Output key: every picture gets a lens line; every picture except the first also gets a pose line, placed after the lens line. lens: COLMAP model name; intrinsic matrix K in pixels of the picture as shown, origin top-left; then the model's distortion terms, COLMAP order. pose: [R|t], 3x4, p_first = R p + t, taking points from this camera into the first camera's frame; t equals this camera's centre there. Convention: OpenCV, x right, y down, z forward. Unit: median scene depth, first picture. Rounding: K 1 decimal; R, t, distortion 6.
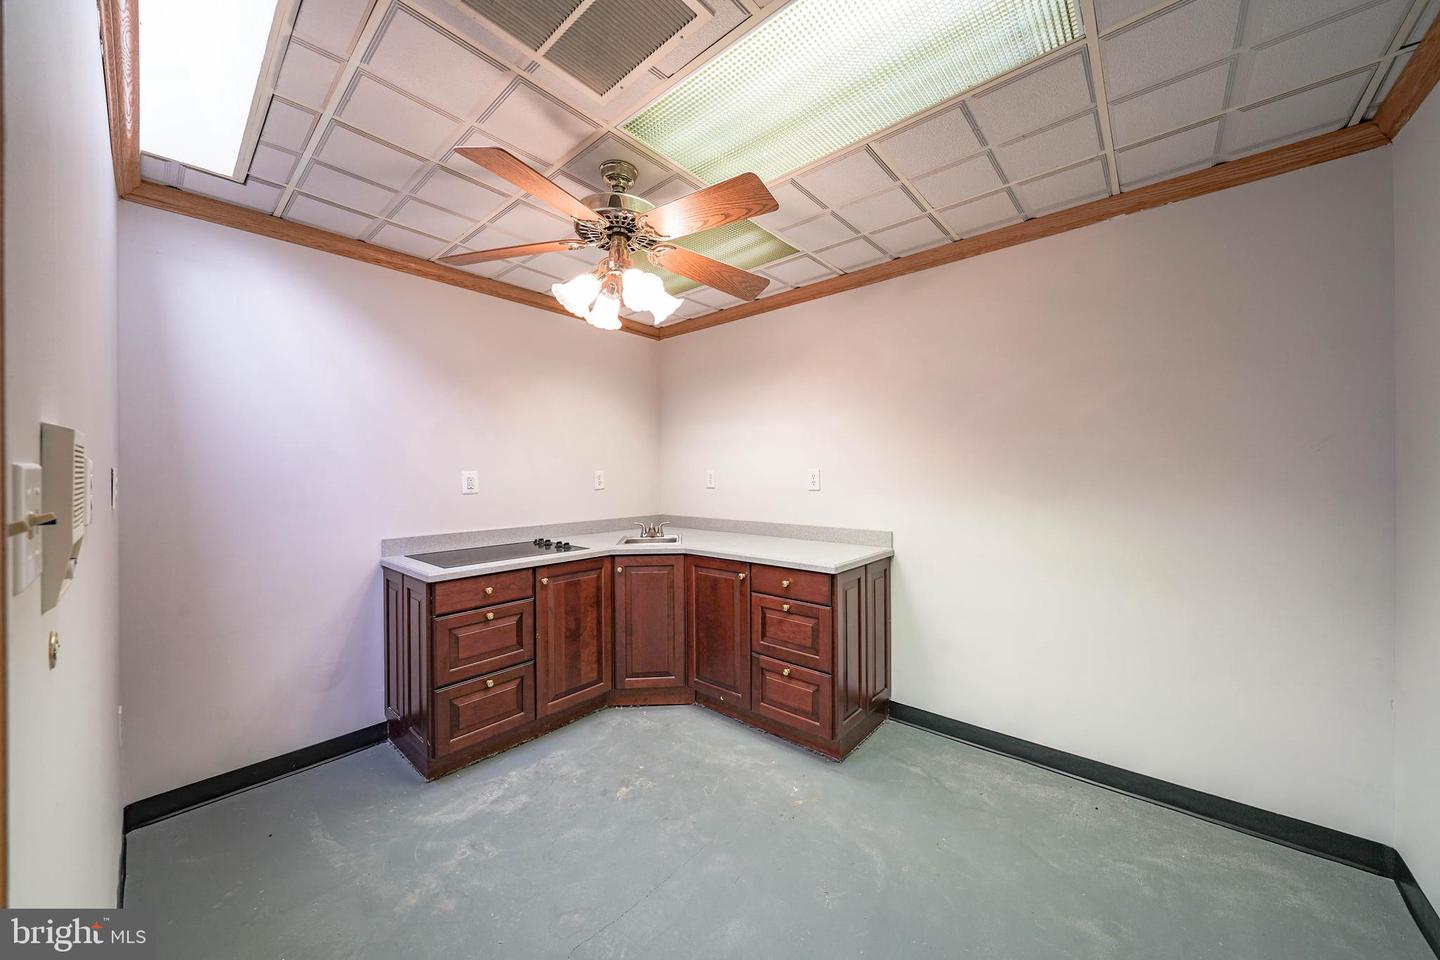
lens RADIAL K [[499.7, 0, 726.1], [0, 499.7, 476.8], [0, 0, 1]] dist [-0.010519, -0.000077]
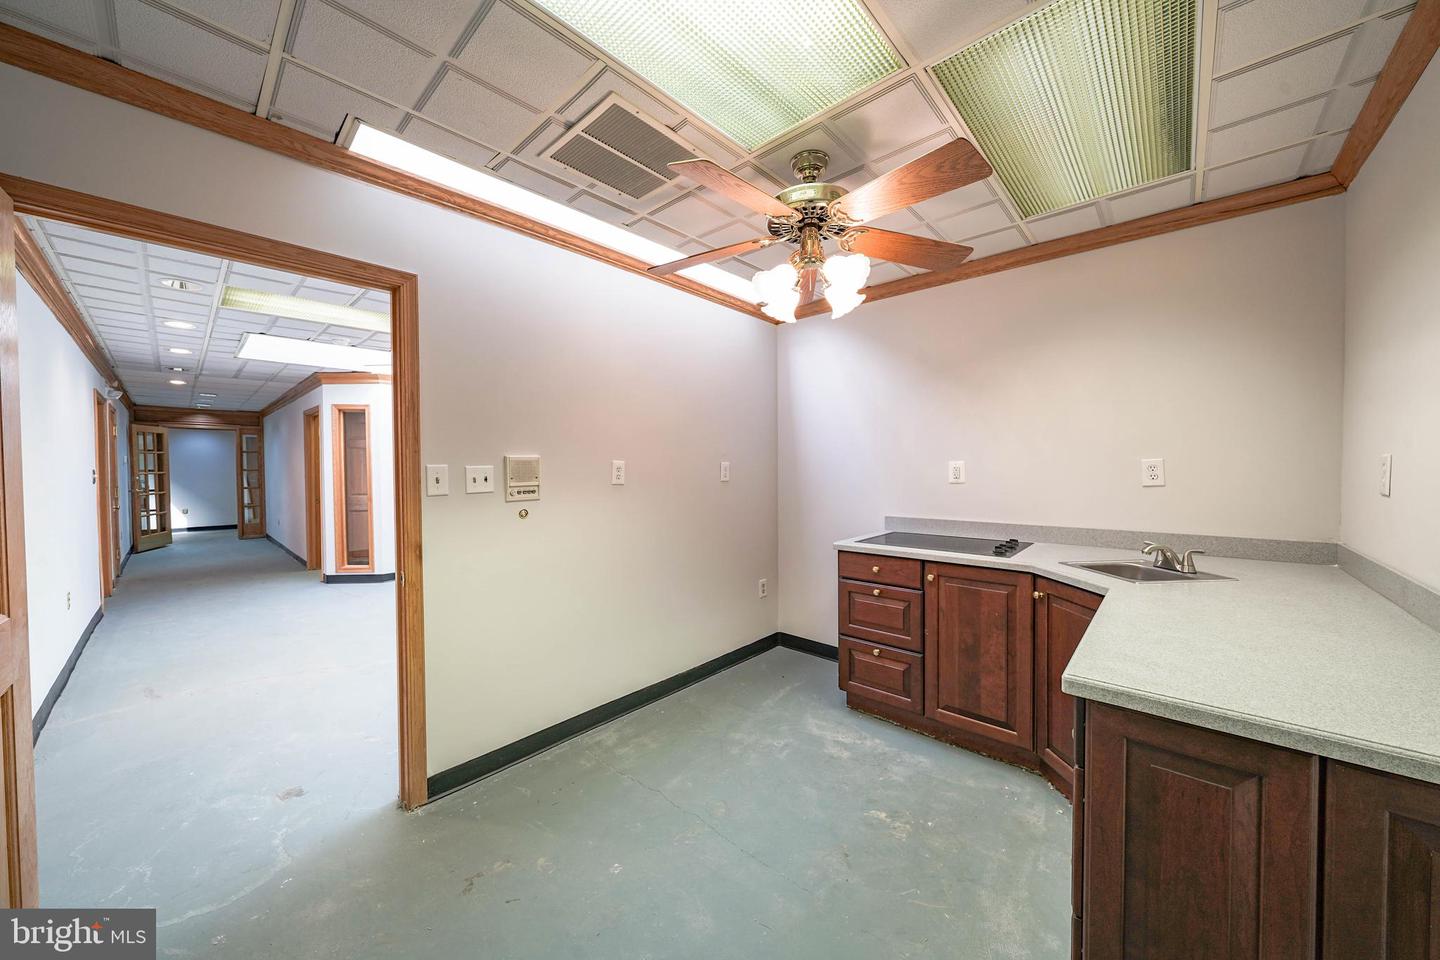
lens RADIAL K [[499.7, 0, 726.1], [0, 499.7, 476.8], [0, 0, 1]] dist [-0.010519, -0.000077]
pose [[-0.025202, 0.025314, -0.999362, 0.606886], [0.001281, 0.999679, 0.025290, -0.006606], [0.999682, -0.000643, -0.025227, 0.653337]]
